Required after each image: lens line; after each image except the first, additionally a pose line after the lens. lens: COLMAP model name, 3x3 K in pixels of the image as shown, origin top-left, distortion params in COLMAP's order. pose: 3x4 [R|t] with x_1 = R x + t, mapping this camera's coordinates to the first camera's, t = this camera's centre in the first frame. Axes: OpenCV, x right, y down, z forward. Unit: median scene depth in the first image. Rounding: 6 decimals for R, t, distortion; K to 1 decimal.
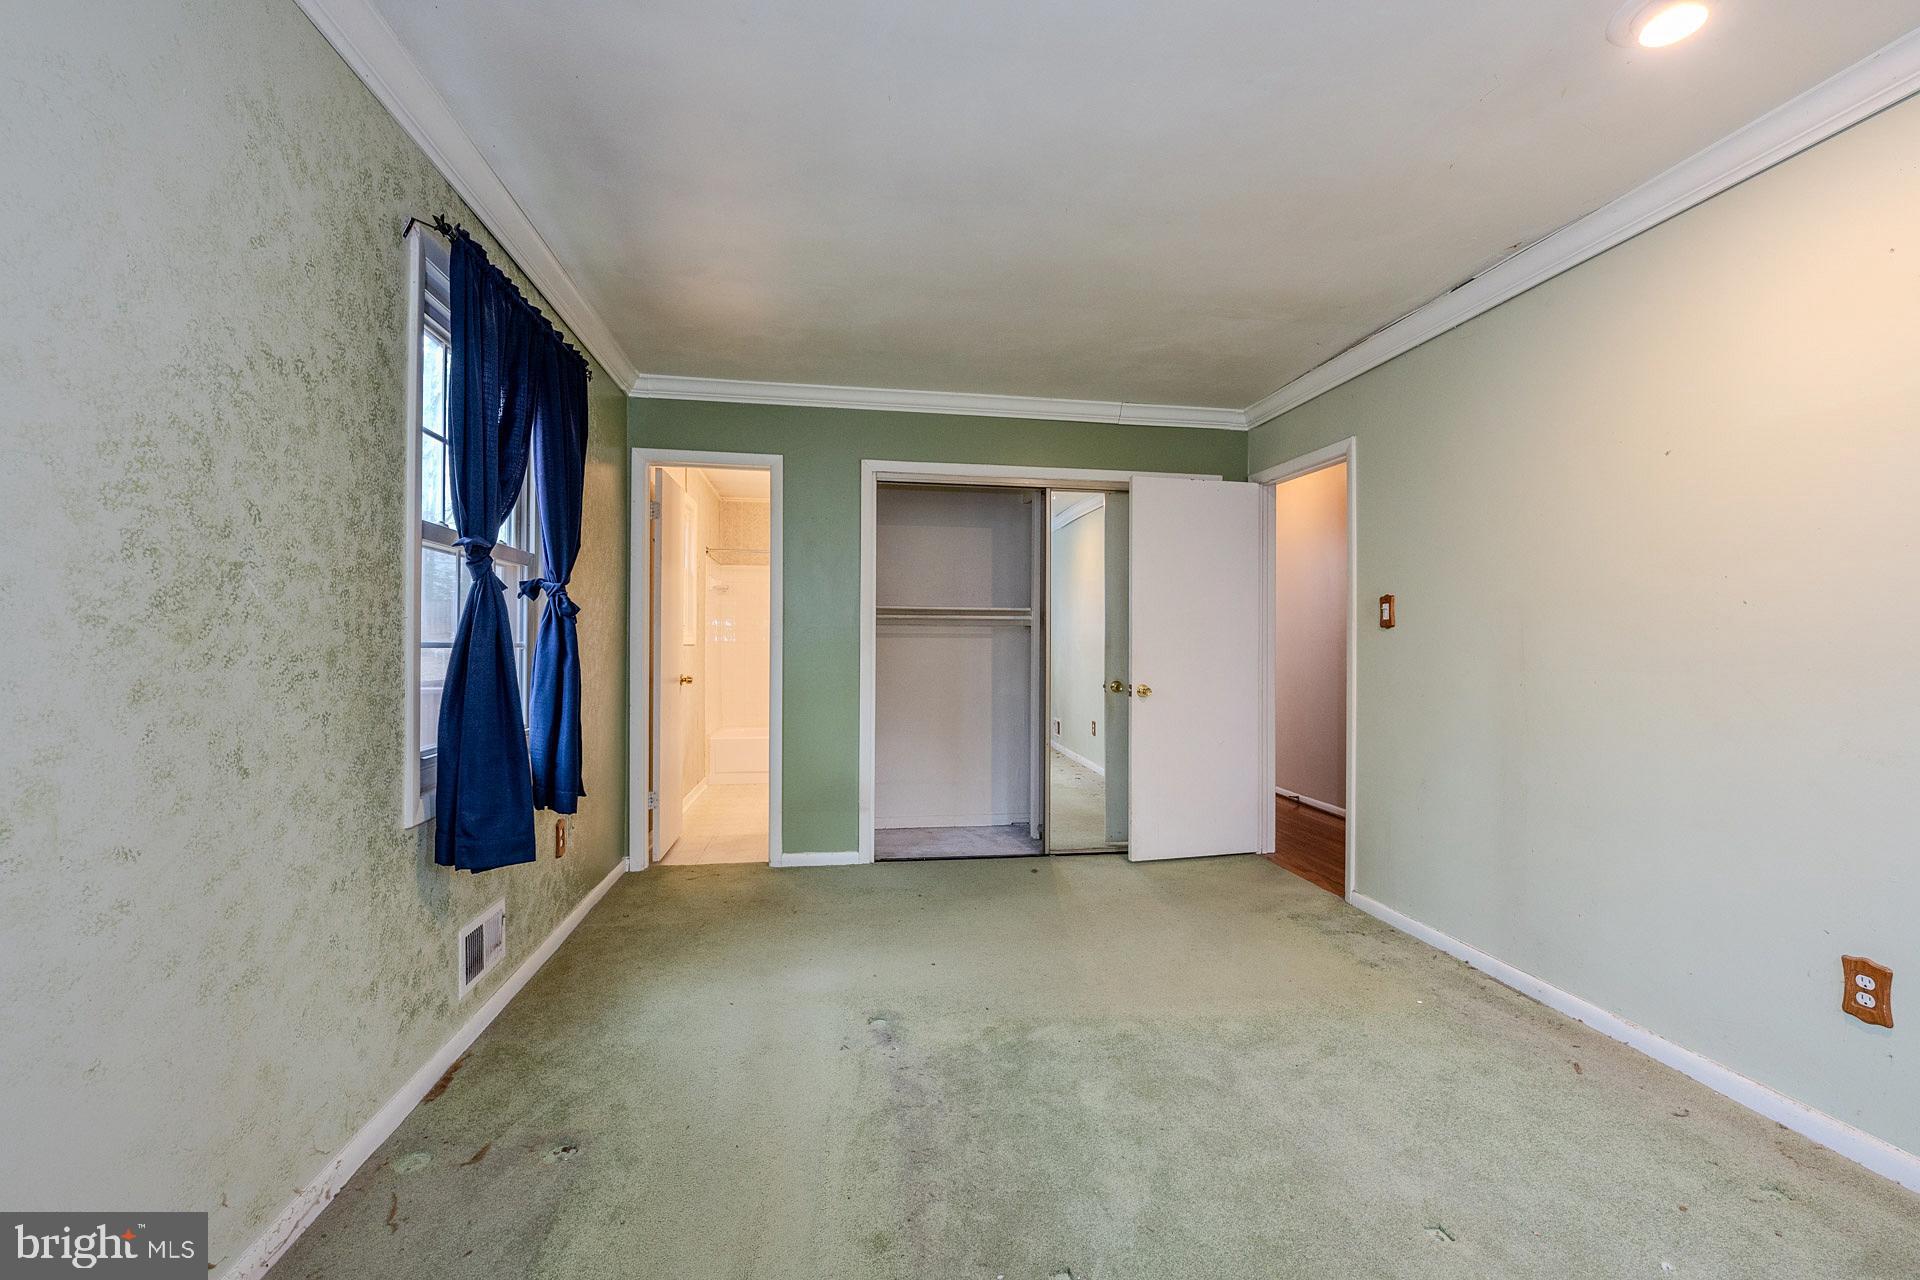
lens RADIAL K [[759.1, 0, 962.1], [0, 759.1, 640.7], [0, 0, 1]] dist [0.001674, 0.000126]
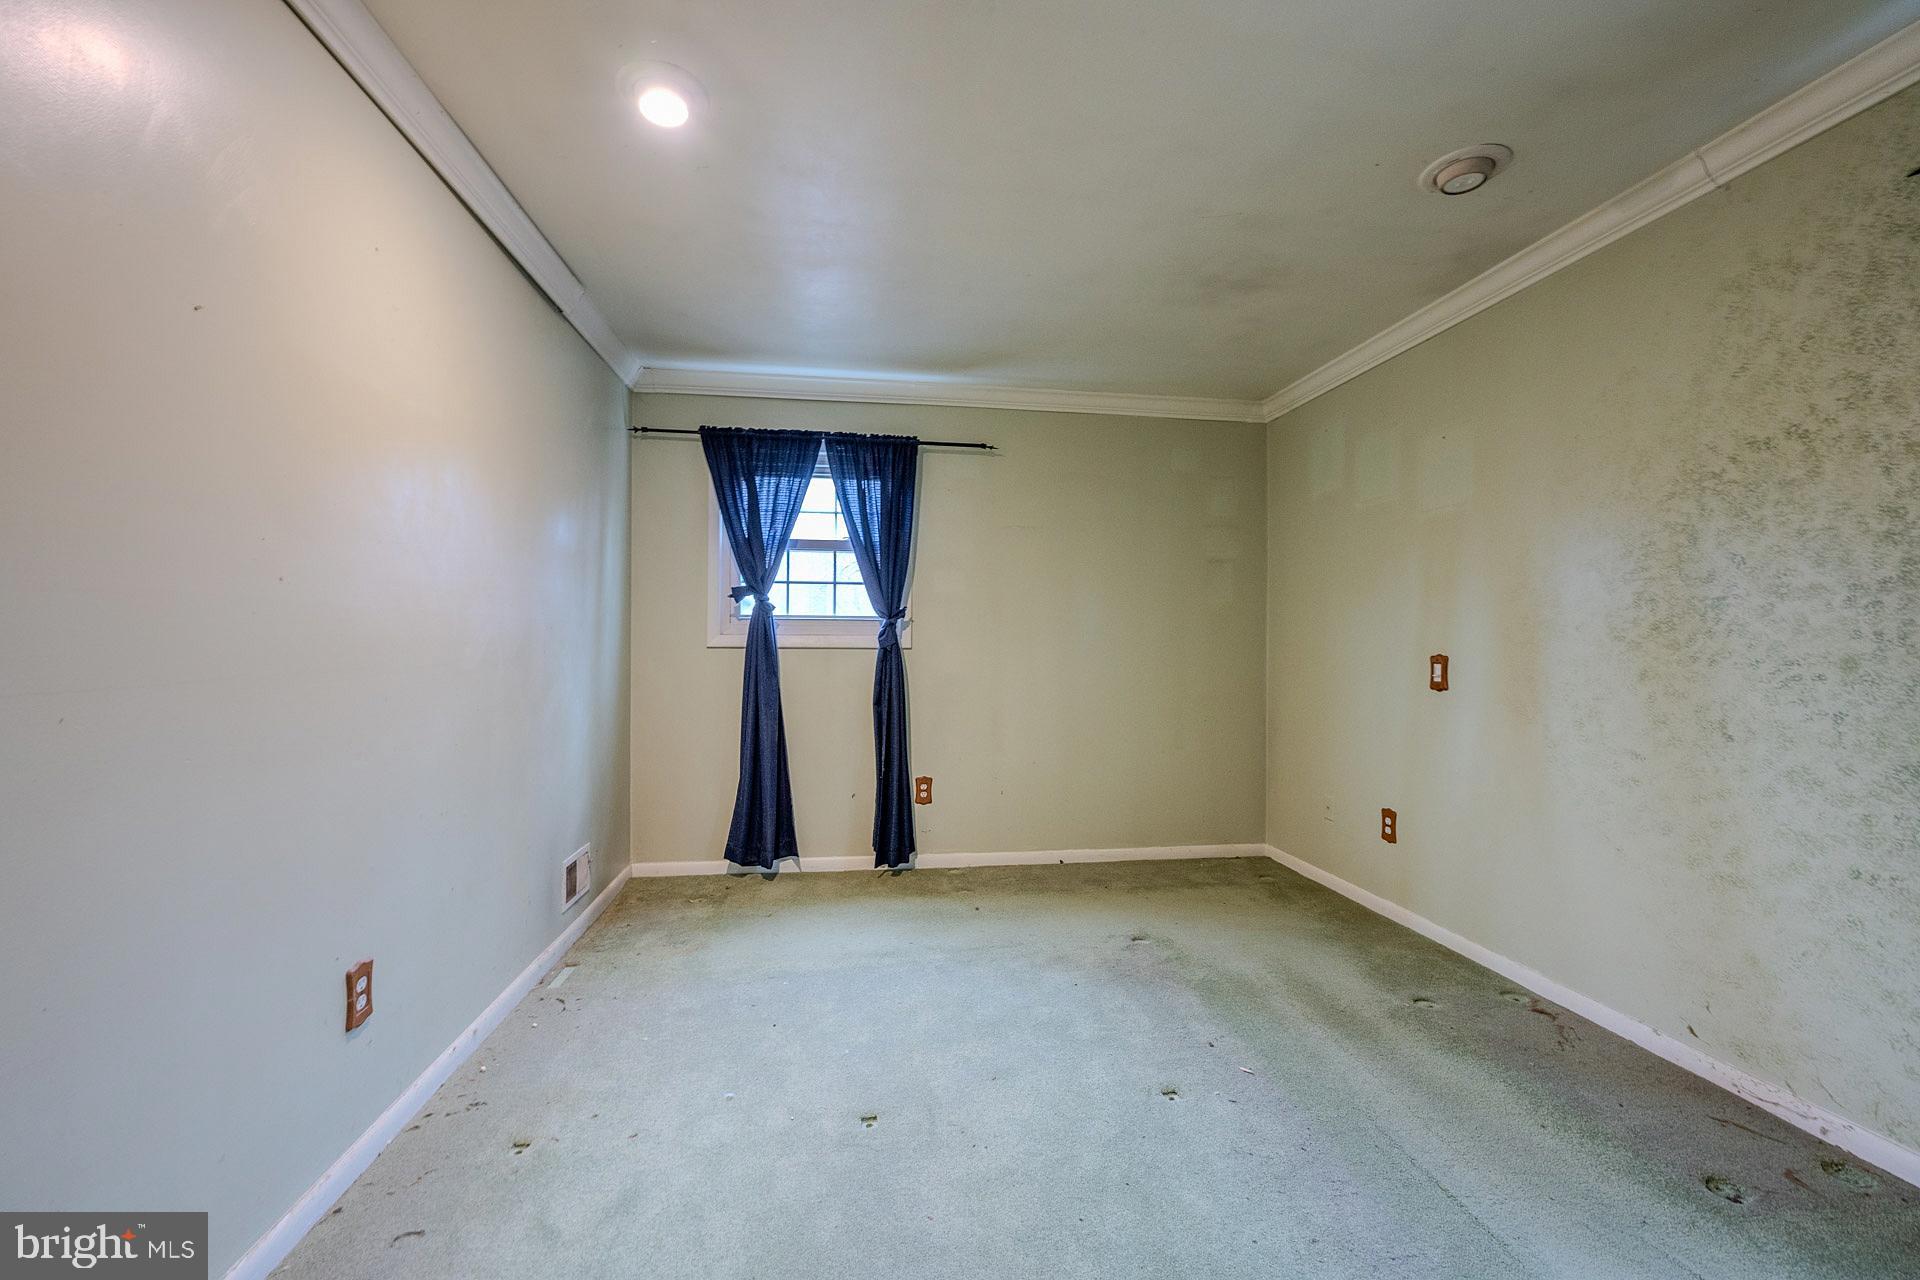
lens RADIAL K [[759.1, 0, 956.9], [0, 759.1, 640.7], [0, 0, 1]] dist [0.001674, 0.000126]
pose [[-0.999625, -0.010588, 0.025268, 0.493359], [-0.010740, 0.999925, -0.005871, 0.008998], [-0.025204, -0.006140, -0.999663, 2.376731]]
